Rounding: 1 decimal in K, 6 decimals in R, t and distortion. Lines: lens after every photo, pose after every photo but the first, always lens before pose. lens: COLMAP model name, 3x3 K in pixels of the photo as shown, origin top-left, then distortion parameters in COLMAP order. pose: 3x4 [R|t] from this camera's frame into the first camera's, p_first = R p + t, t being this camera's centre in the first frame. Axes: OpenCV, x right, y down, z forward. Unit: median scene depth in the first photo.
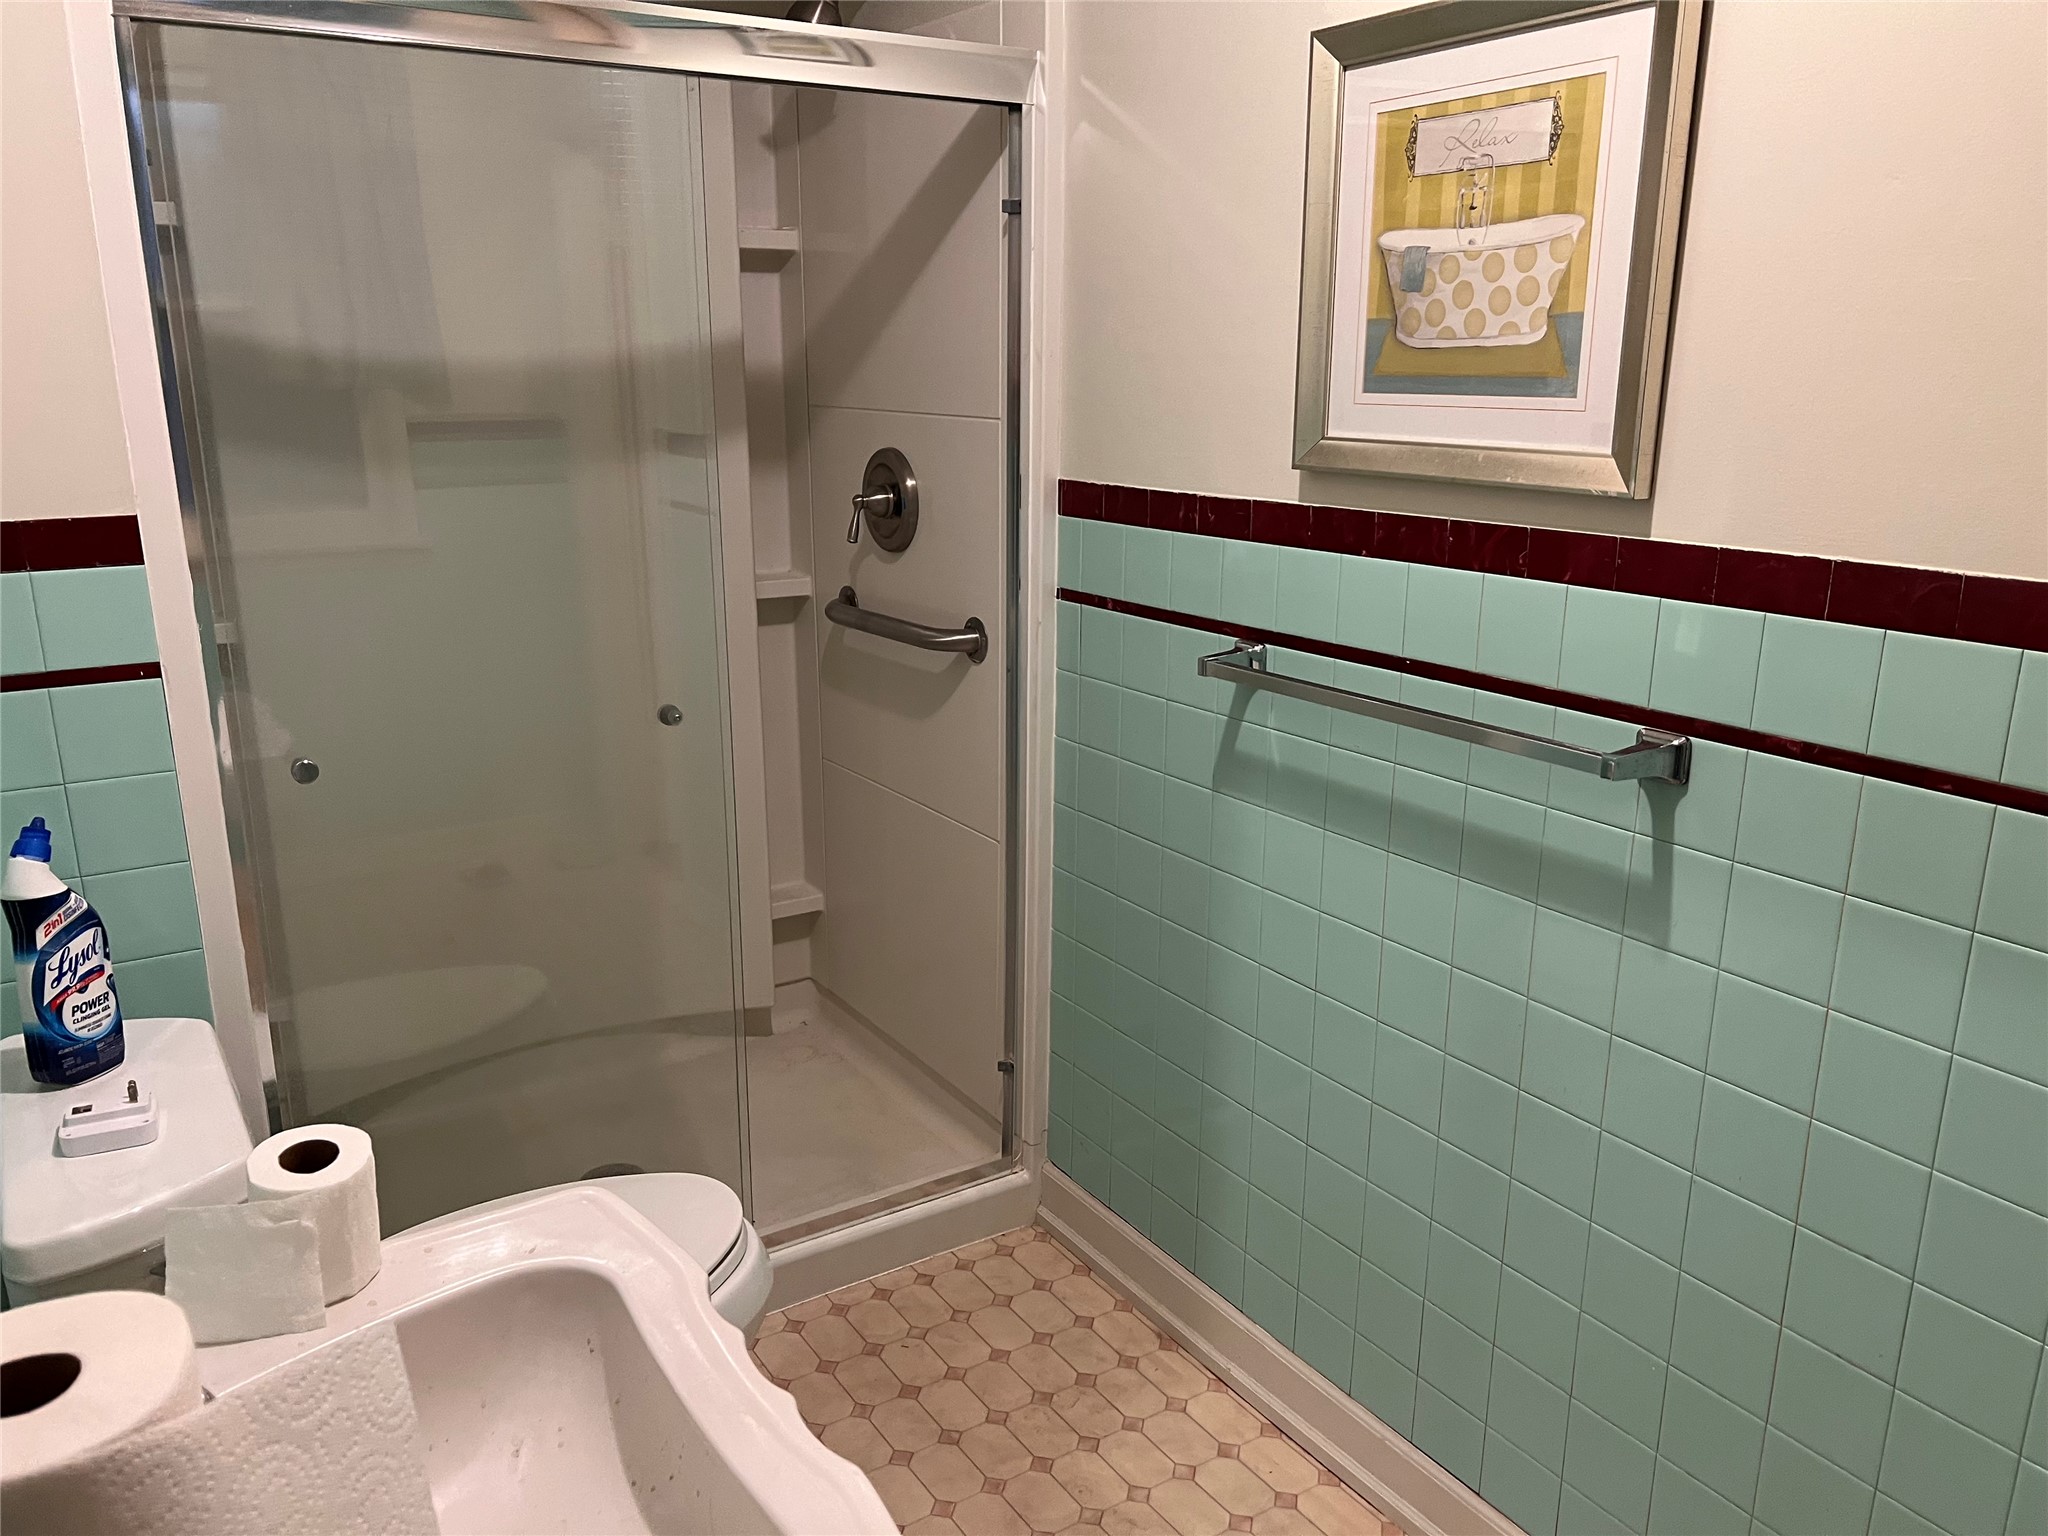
lens RADIAL K [[1548.2, 0, 1005.1], [0, 1548.2, 773.8], [0, 0, 1]] dist [0.071180, -0.065811]
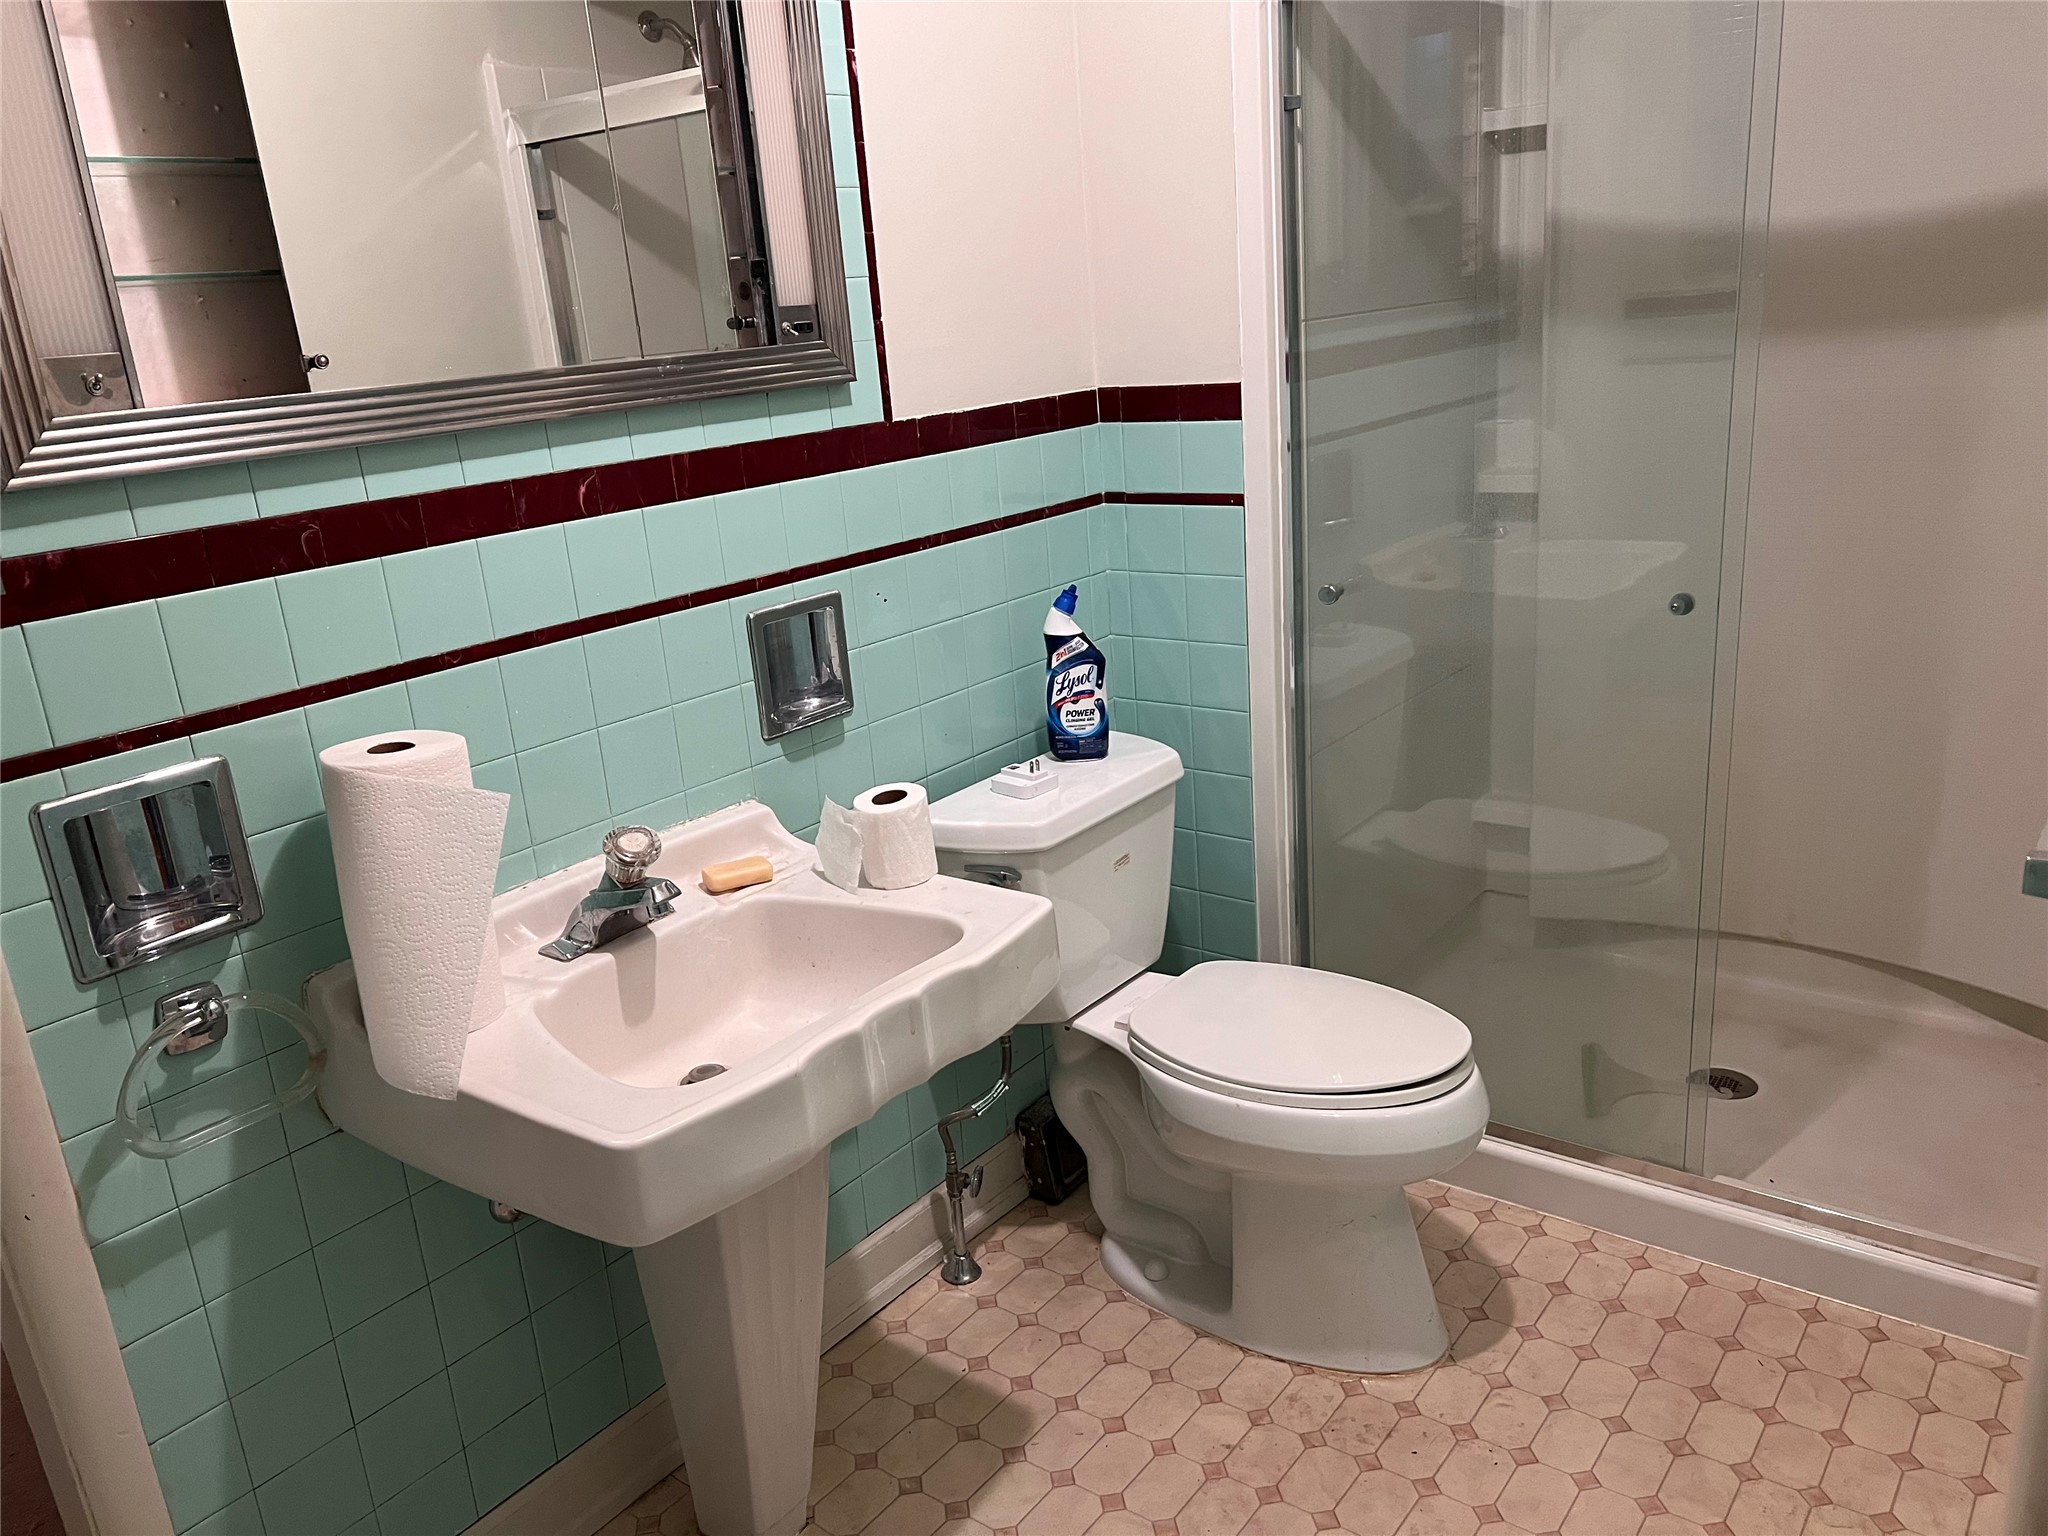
lens RADIAL K [[1548.2, 0, 1005.1], [0, 1548.2, 773.8], [0, 0, 1]] dist [0.071180, -0.065811]
pose [[0.336263, 0.253032, -0.907139, 0.758444], [-0.164760, 0.964181, 0.207869, -0.095019], [0.927244, 0.079562, 0.365908, 0.389181]]
